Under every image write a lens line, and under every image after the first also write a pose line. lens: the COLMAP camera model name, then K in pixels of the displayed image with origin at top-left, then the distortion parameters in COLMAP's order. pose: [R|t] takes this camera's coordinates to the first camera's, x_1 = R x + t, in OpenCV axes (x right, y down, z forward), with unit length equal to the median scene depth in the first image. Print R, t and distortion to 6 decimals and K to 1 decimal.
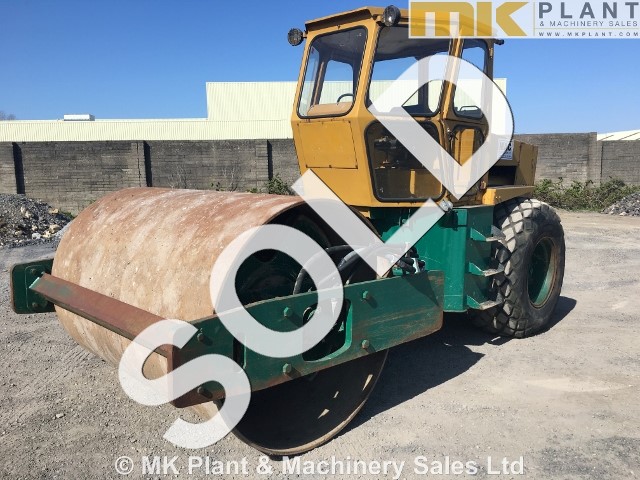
lens RADIAL K [[540.6, 0, 320.0], [0, 540.6, 240.0], [0, 0, 1]] dist [0.011033, 0.002574]
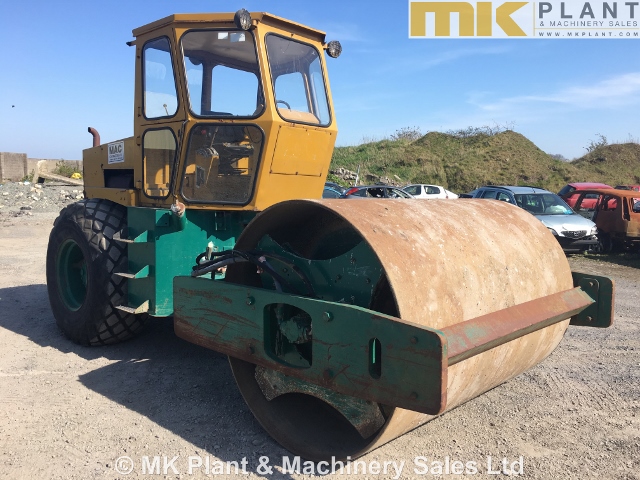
lens RADIAL K [[540.6, 0, 320.0], [0, 540.6, 240.0], [0, 0, 1]] dist [0.011033, 0.002574]
pose [[-0.009189, -0.100386, 0.994906, -1.234671], [0.105224, 0.989327, 0.100795, -0.137957], [-0.994406, 0.105614, 0.001472, 1.212377]]
